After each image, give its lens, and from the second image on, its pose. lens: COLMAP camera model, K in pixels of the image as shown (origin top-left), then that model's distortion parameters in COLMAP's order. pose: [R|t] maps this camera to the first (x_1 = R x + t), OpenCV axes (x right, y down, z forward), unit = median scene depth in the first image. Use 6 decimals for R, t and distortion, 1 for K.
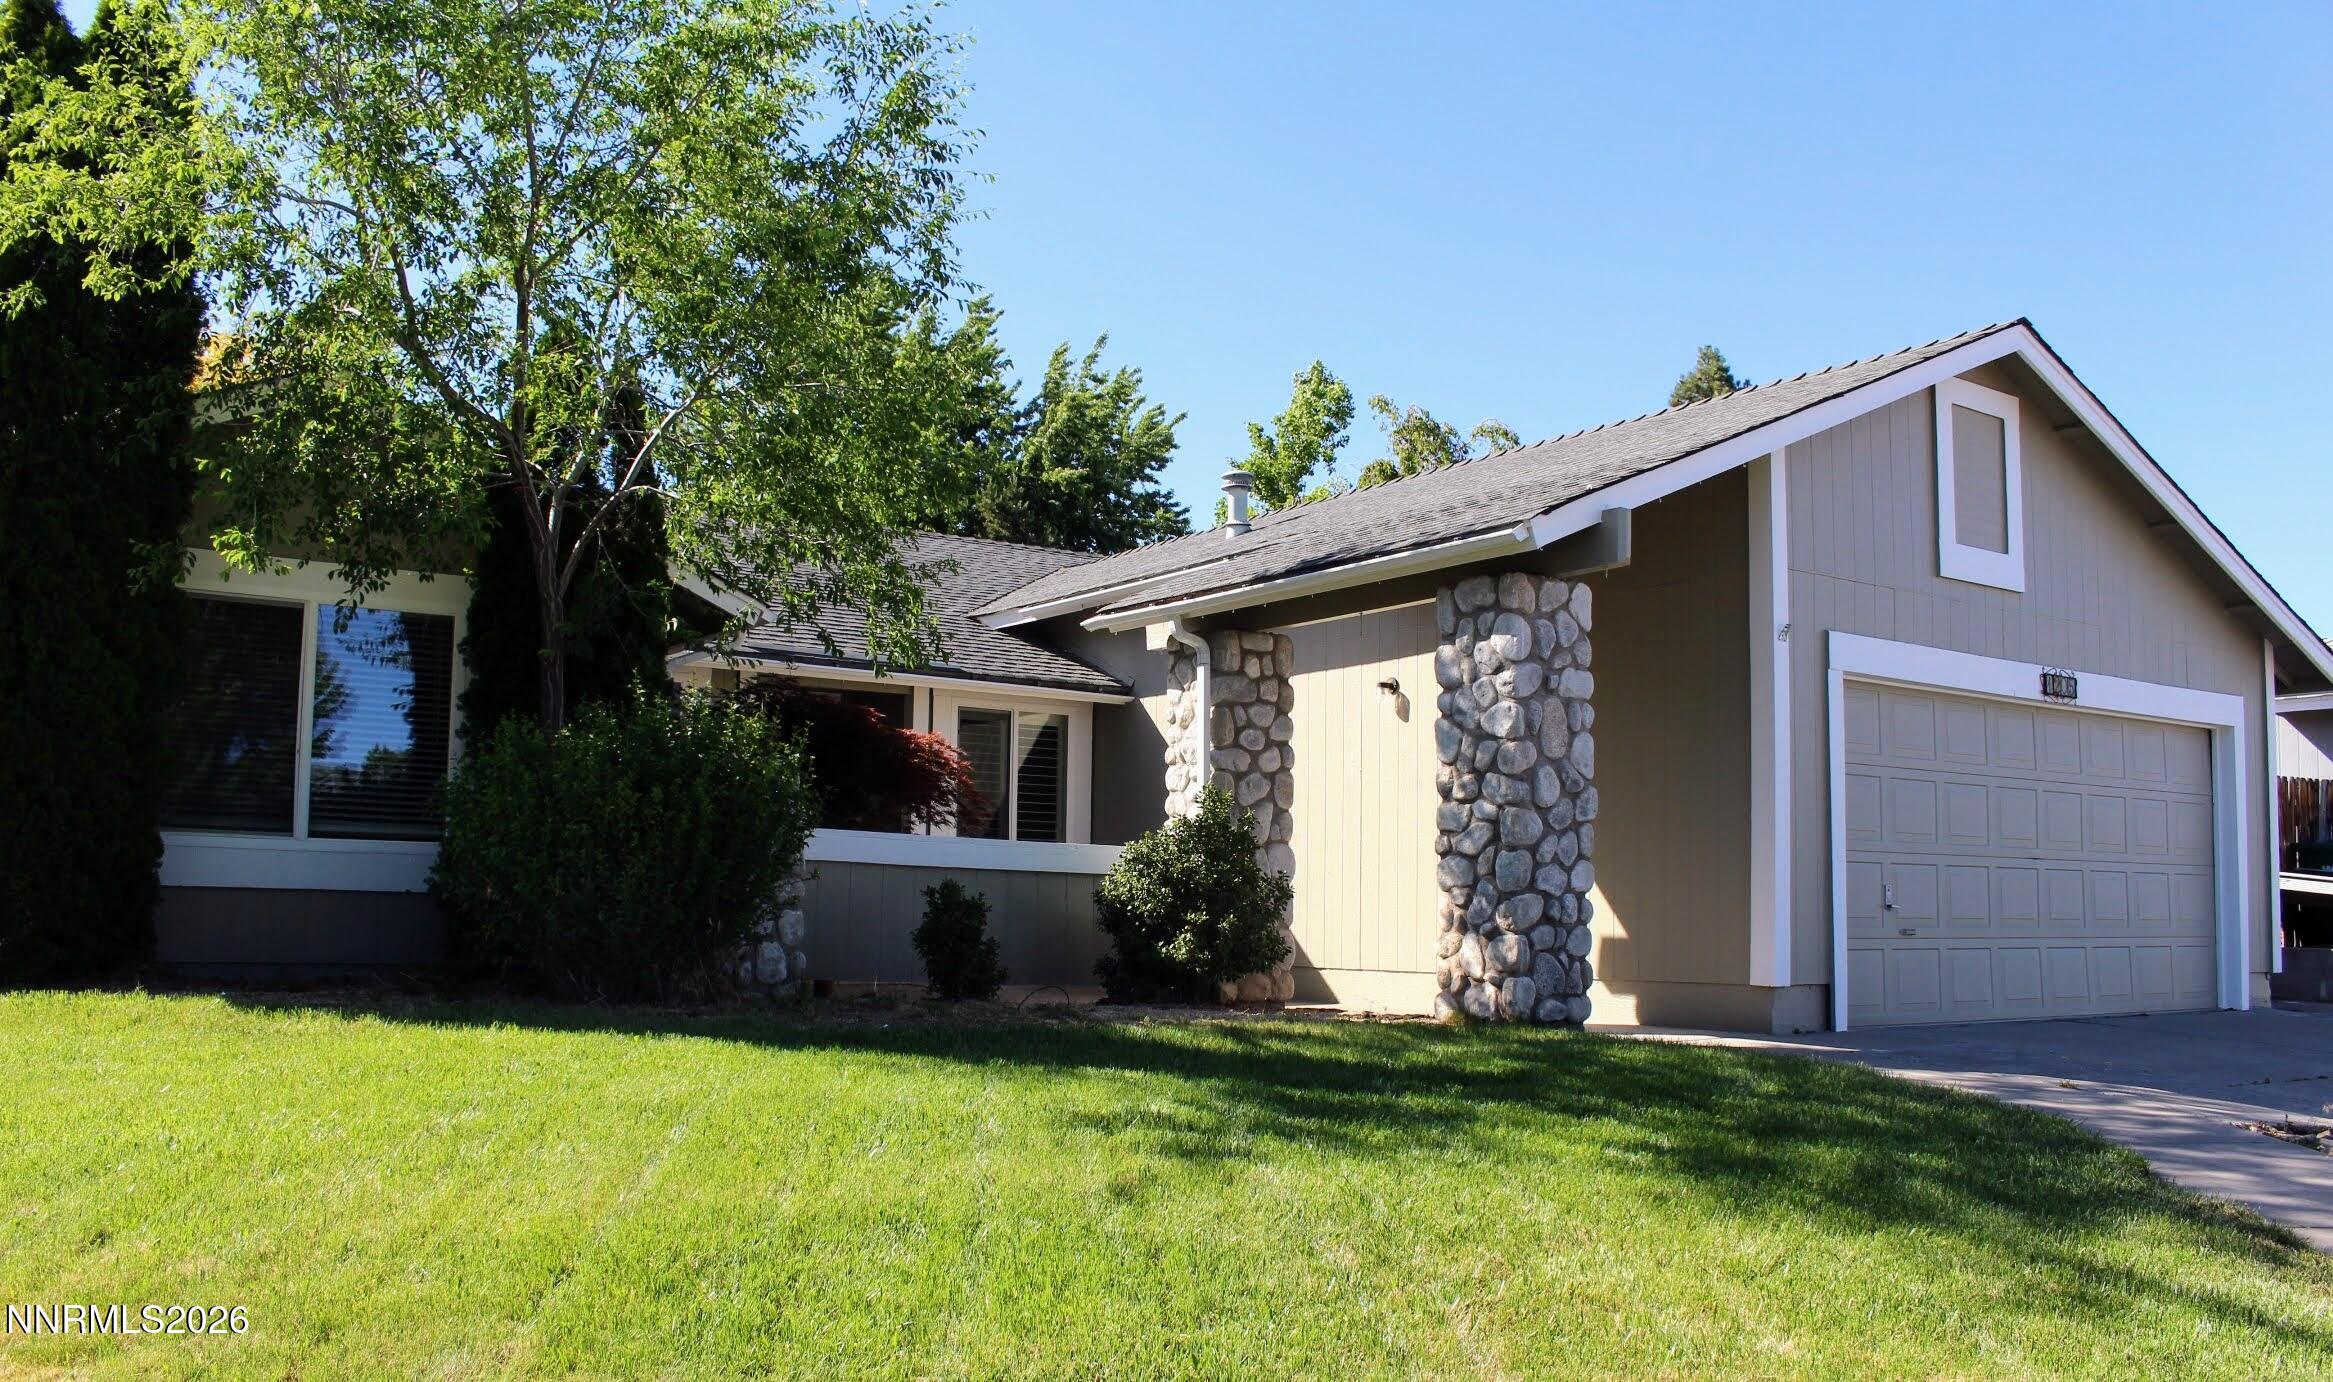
lens RADIAL K [[1922.2, 0, 1163.7], [0, 1922.2, 765.9], [0, 0, 1]] dist [-0.092887, 0.002671]
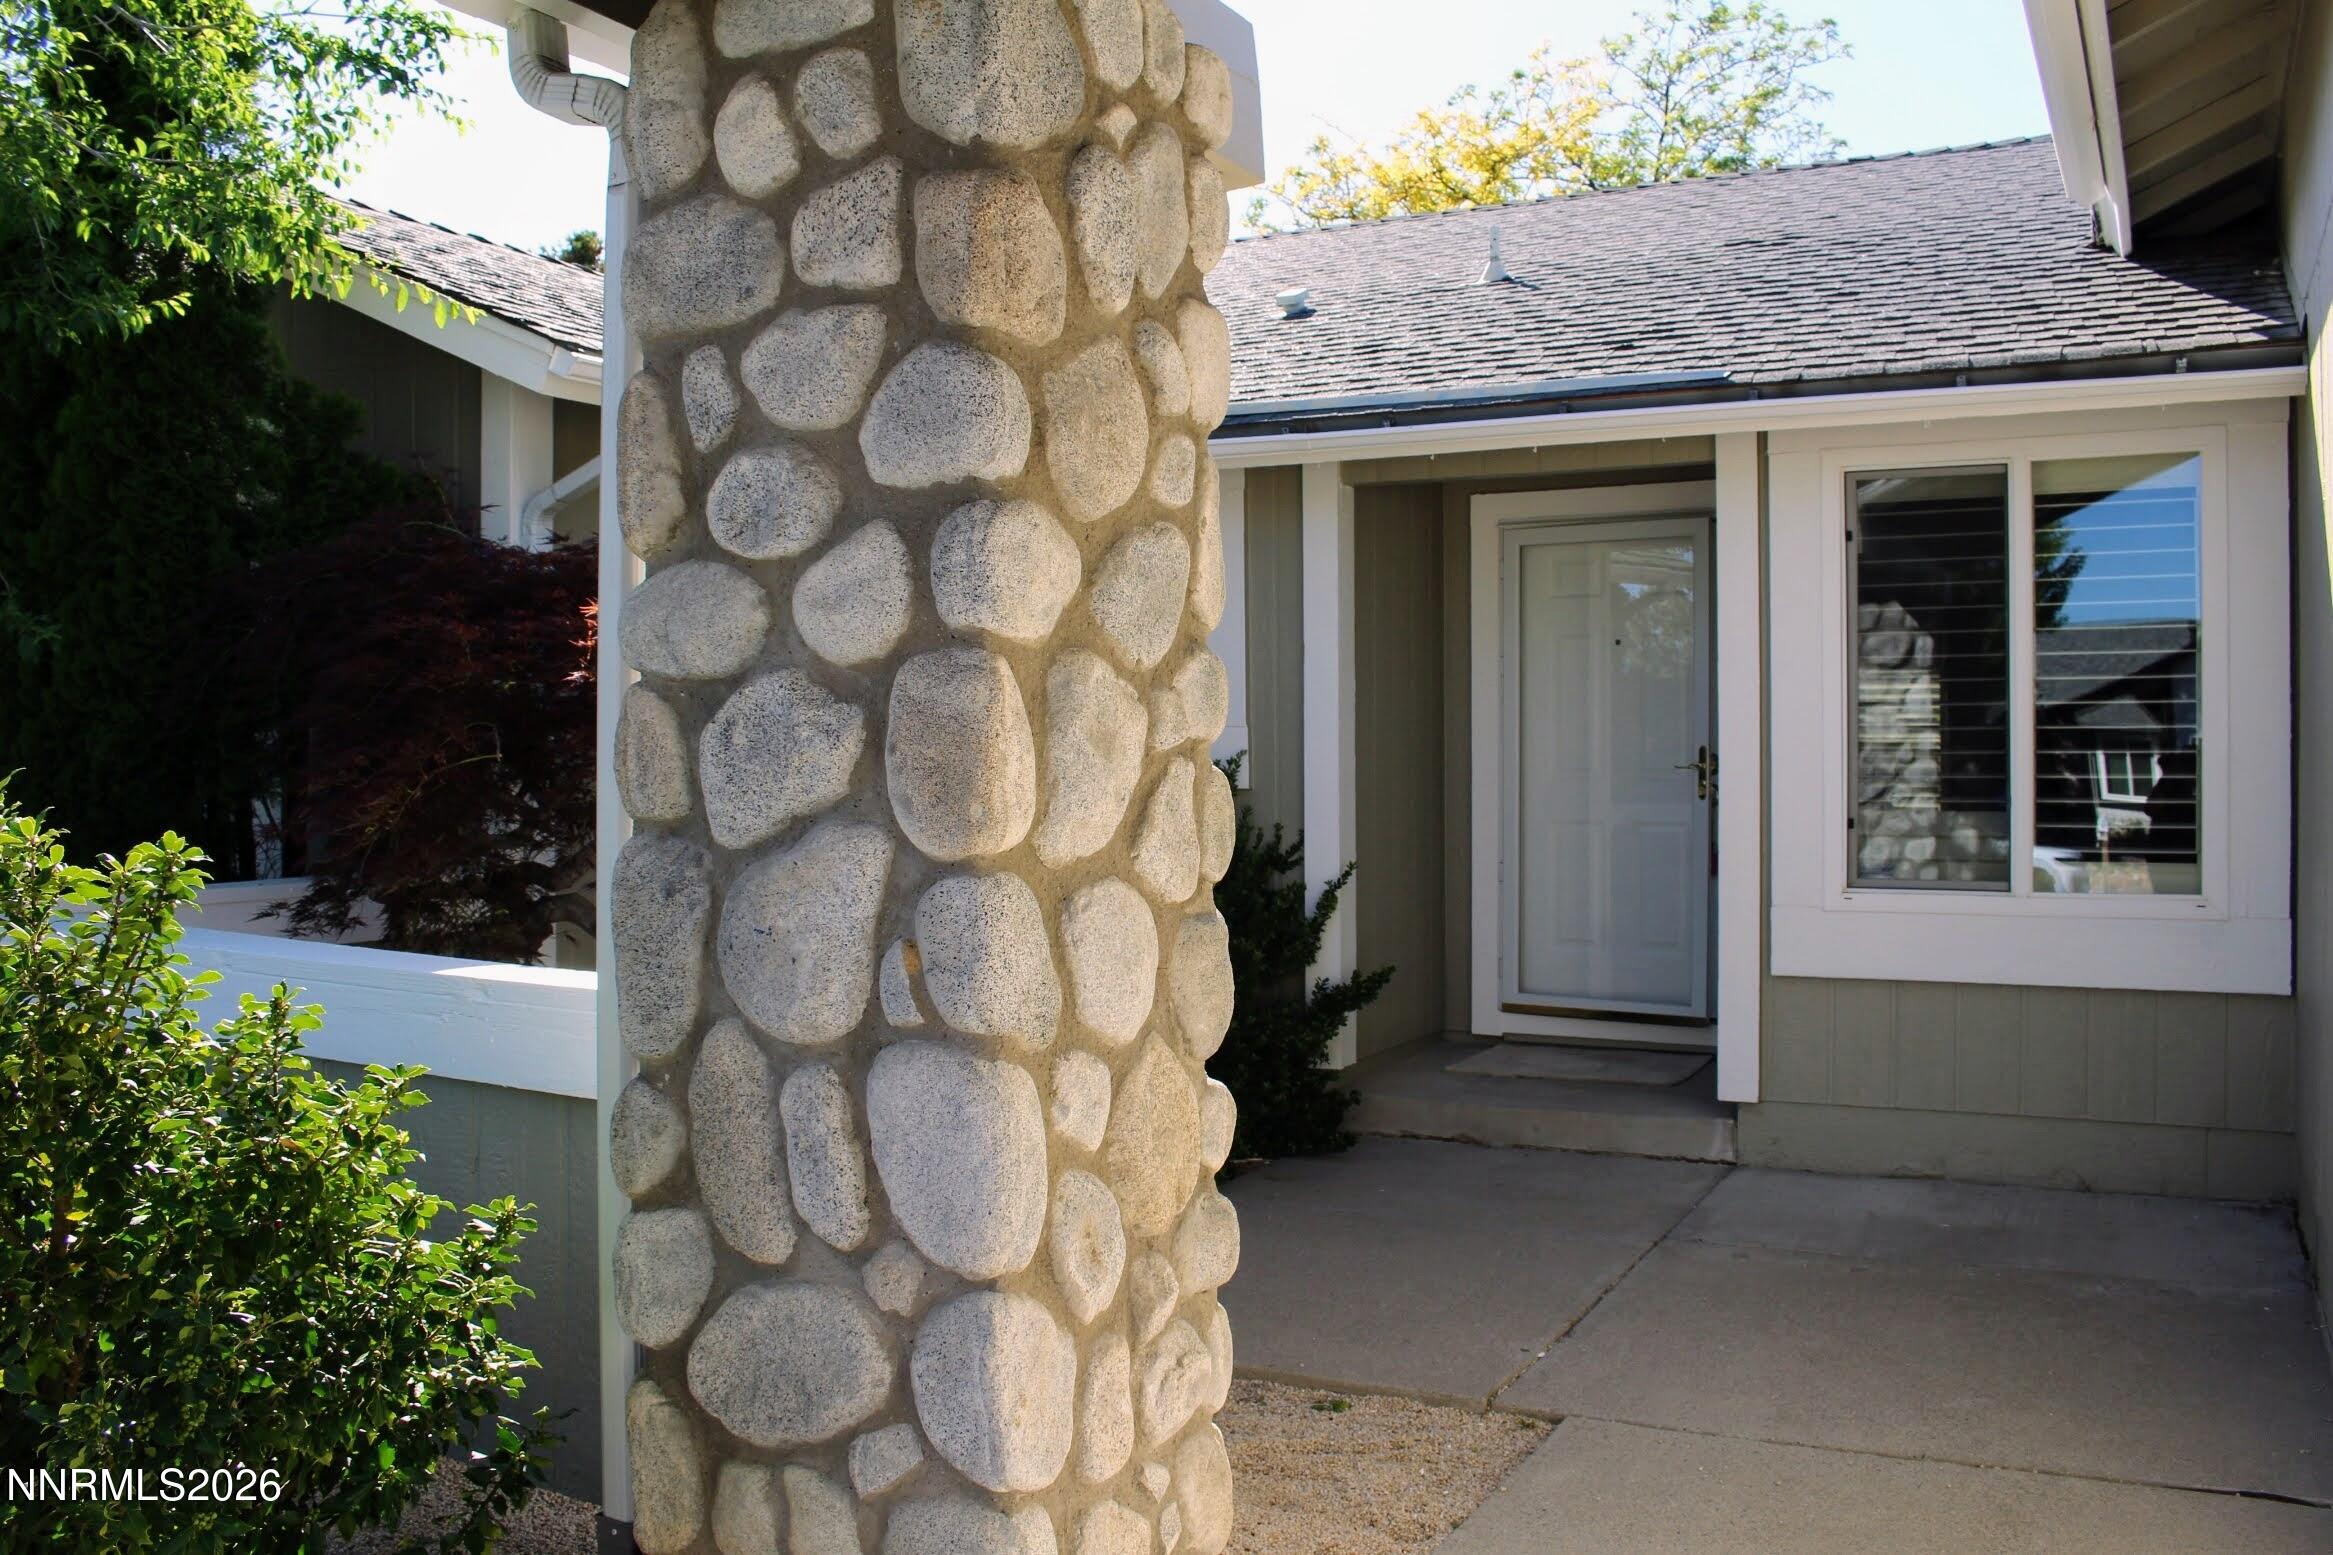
lens RADIAL K [[1939.2, 0, 1230.1], [0, 1939.2, 777.9], [0, 0, 1]] dist [-0.156065, 0.124415]
pose [[0.468498, -0.005778, -0.883446, 0.237823], [0.078395, 0.996306, 0.035058, 0.010520], [0.879979, -0.085683, 0.467220, 0.942839]]
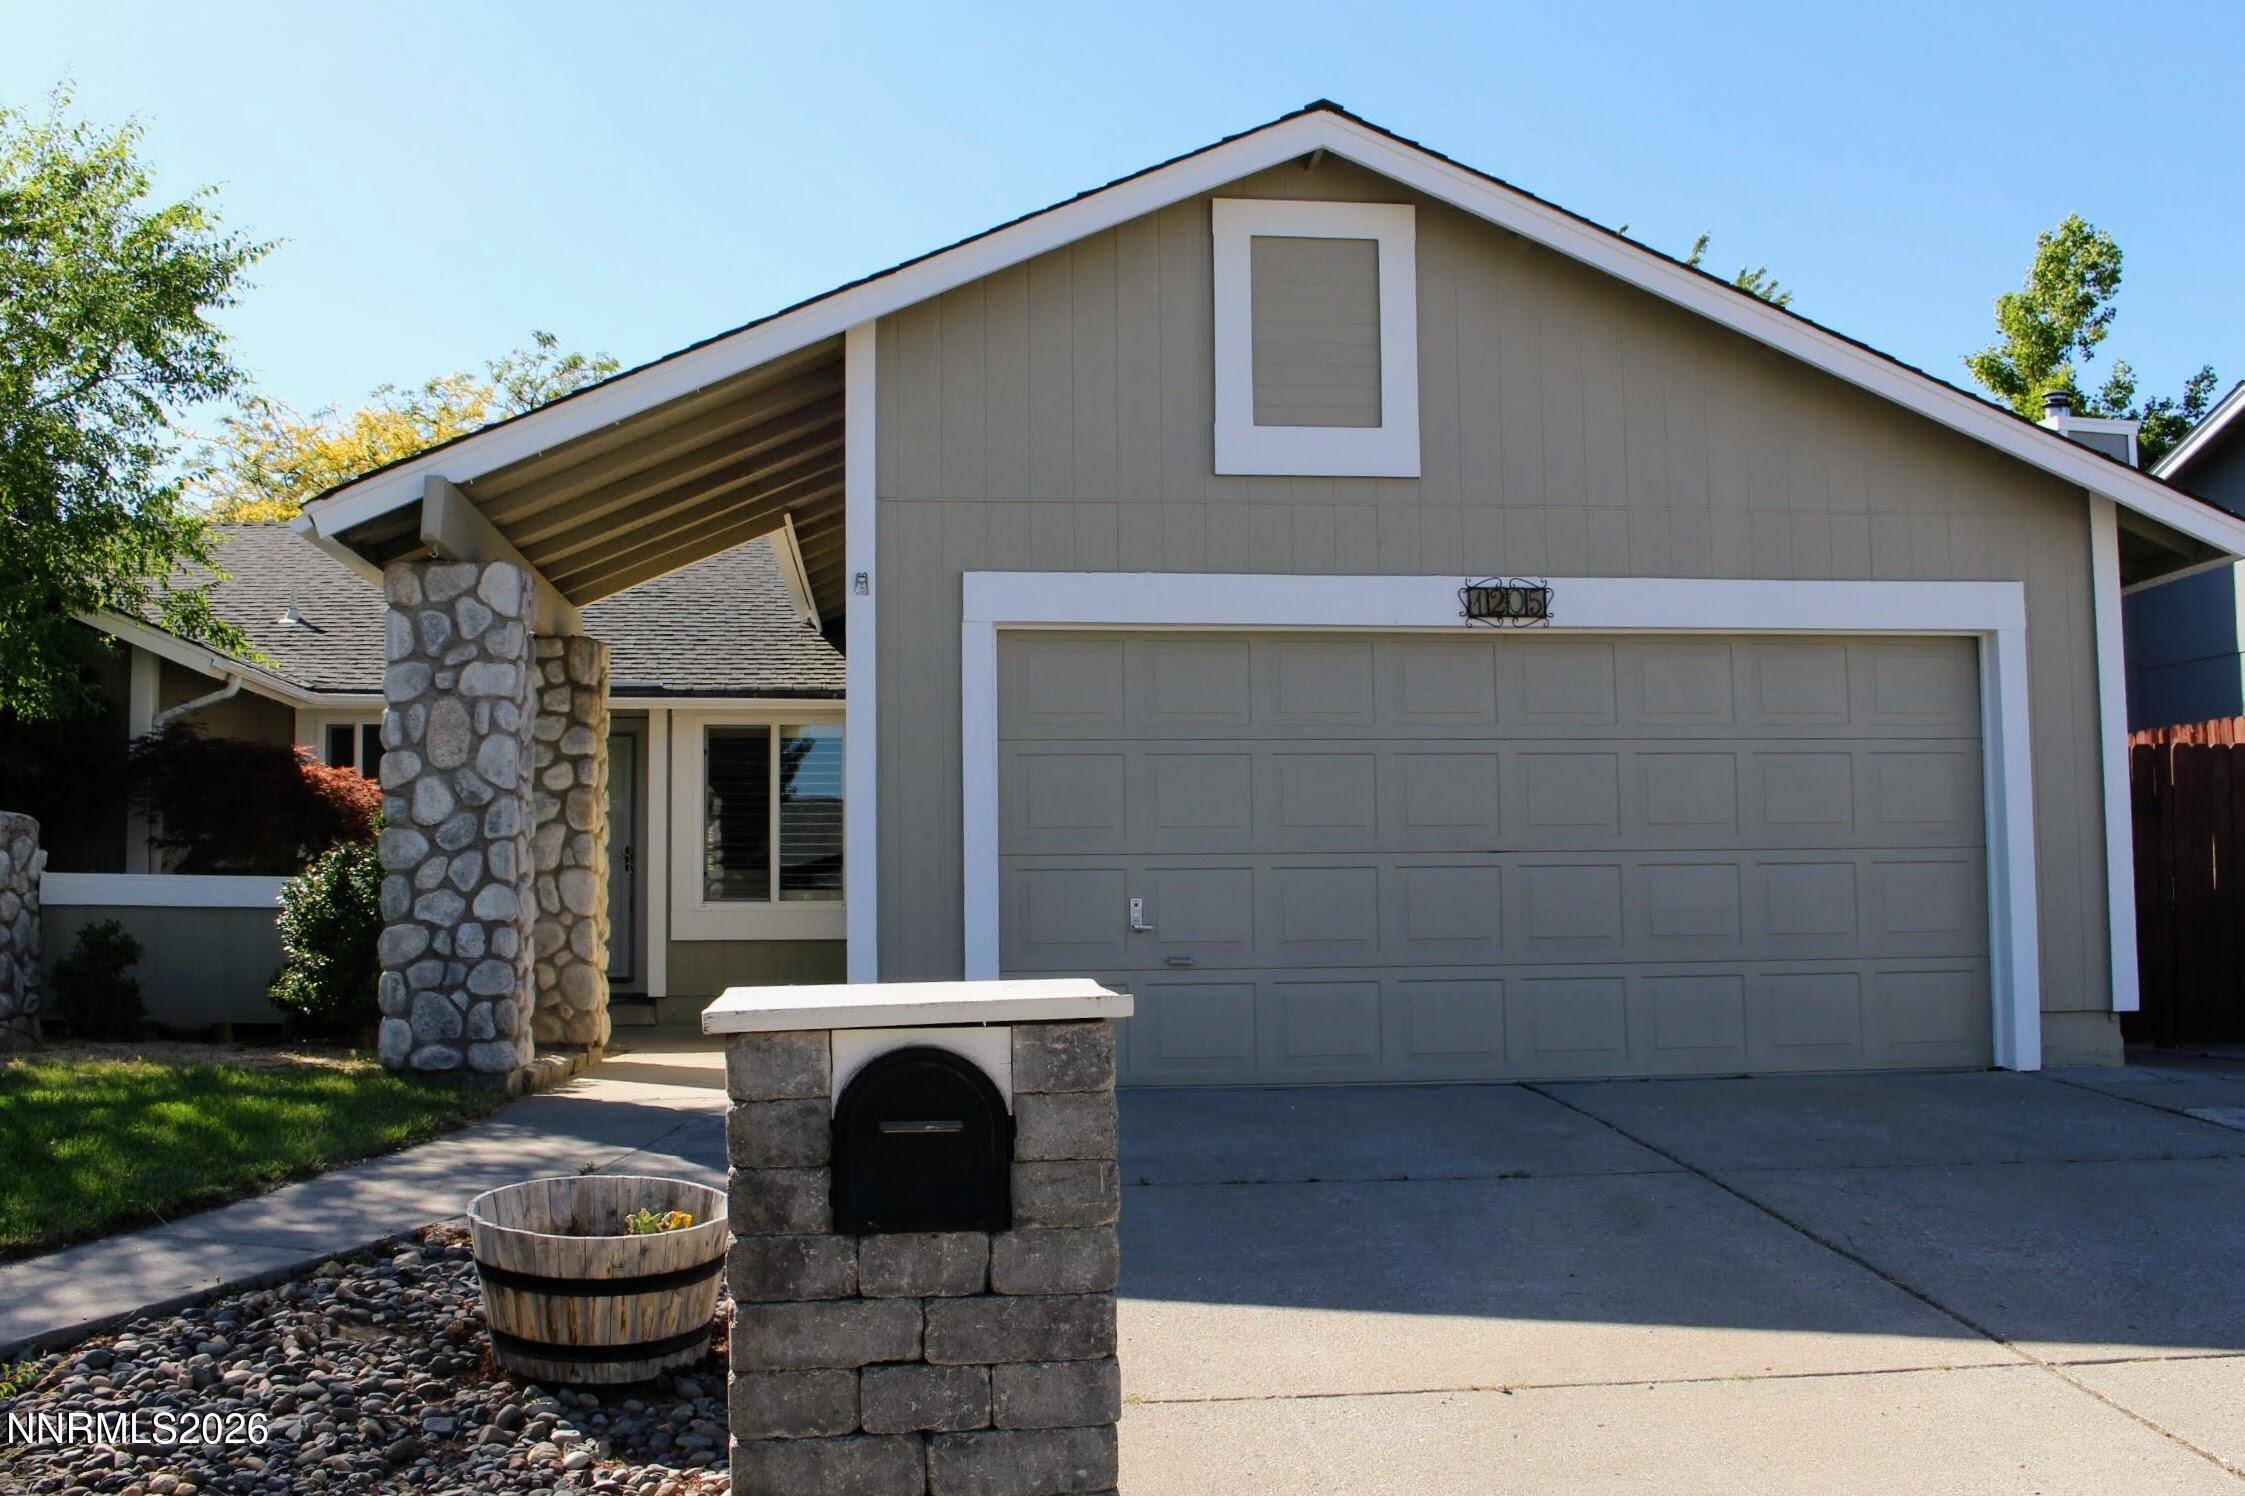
lens RADIAL K [[2195.3, 0, 1122.5], [0, 2195.3, 748.0], [0, 0, 1]] dist [-0.149400, 0.002270]
pose [[0.868862, -0.062987, -0.491031, 0.786330], [0.058511, 0.997986, -0.024483, 0.023803], [0.491584, -0.007458, 0.870798, 0.242114]]
